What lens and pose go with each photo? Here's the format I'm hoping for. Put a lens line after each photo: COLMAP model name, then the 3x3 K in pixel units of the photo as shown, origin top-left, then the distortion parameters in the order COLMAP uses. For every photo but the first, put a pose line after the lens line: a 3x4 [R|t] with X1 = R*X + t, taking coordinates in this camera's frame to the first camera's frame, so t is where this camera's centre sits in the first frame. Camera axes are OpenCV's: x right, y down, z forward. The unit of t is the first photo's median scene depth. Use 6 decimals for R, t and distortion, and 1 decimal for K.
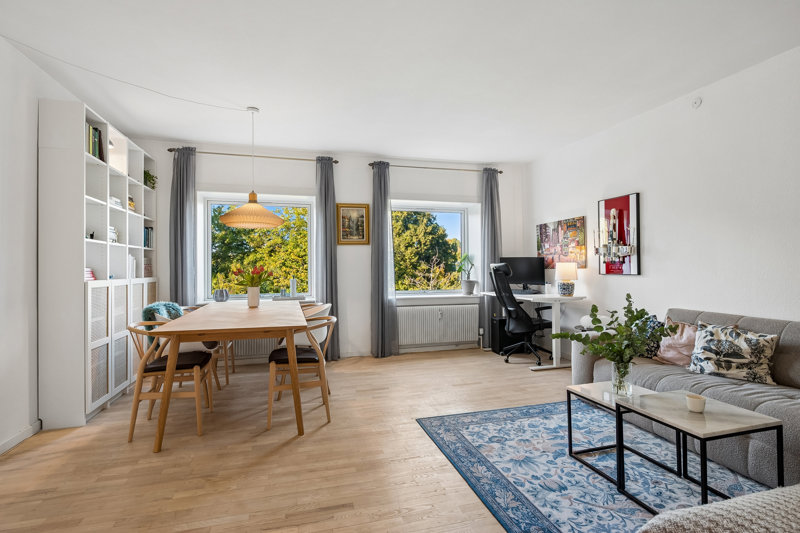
lens RADIAL K [[397.9, 0, 401.1], [0, 397.9, 263.9], [0, 0, 1]] dist [0.001249, 0.001084]
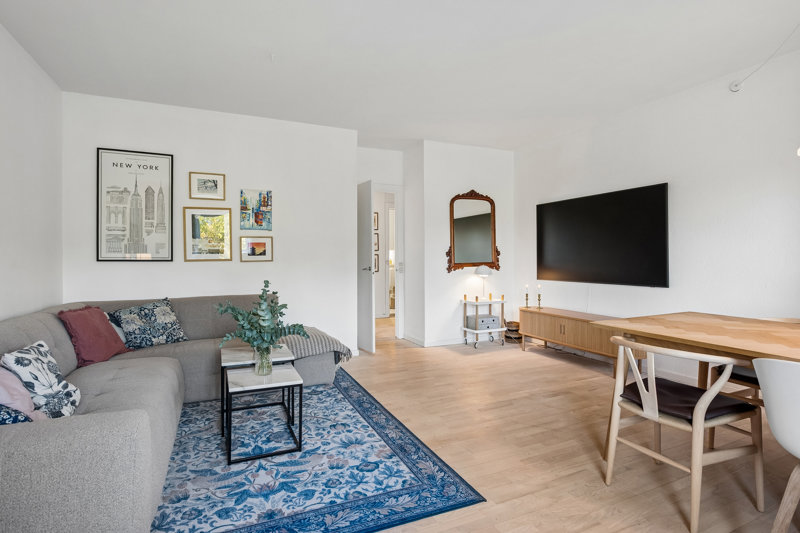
lens RADIAL K [[411.2, 0, 399.3], [0, 411.2, 258.1], [0, 0, 1]] dist [0.003377, -0.000474]
pose [[-0.989671, 0.013624, -0.142709, 0.200973], [0.014068, 0.999899, -0.002105, 0.009790], [0.142666, -0.004091, -0.989762, 1.263845]]
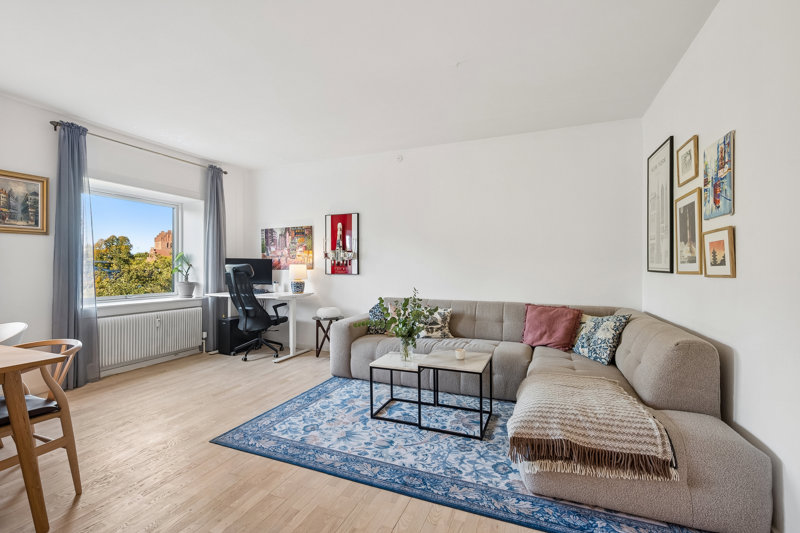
lens RADIAL K [[351.9, 0, 402.5], [0, 351.9, 266.9], [0, 0, 1]] dist [-0.001193, 0.000251]
pose [[0.616382, 0.008822, 0.787397, -0.244358], [-0.011551, 0.999931, -0.002161, 0.003480], [-0.787362, -0.007763, 0.616442, 0.151713]]
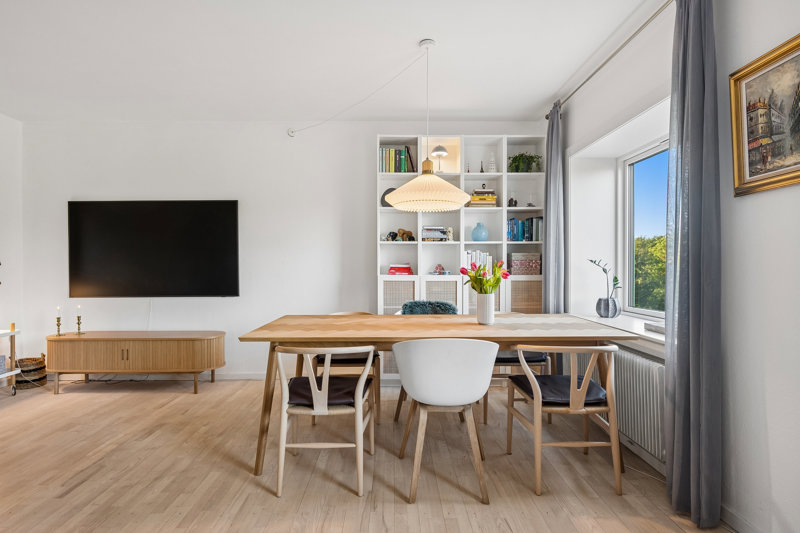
lens RADIAL K [[397.9, 0, 395.8], [0, 397.9, 266.9], [0, 0, 1]] dist [0.001249, 0.001084]
pose [[-0.274742, 0.012294, -0.961439, 0.312408], [0.011366, 0.999890, 0.009538, 0.005290], [0.961451, -0.008308, -0.274851, 1.064423]]
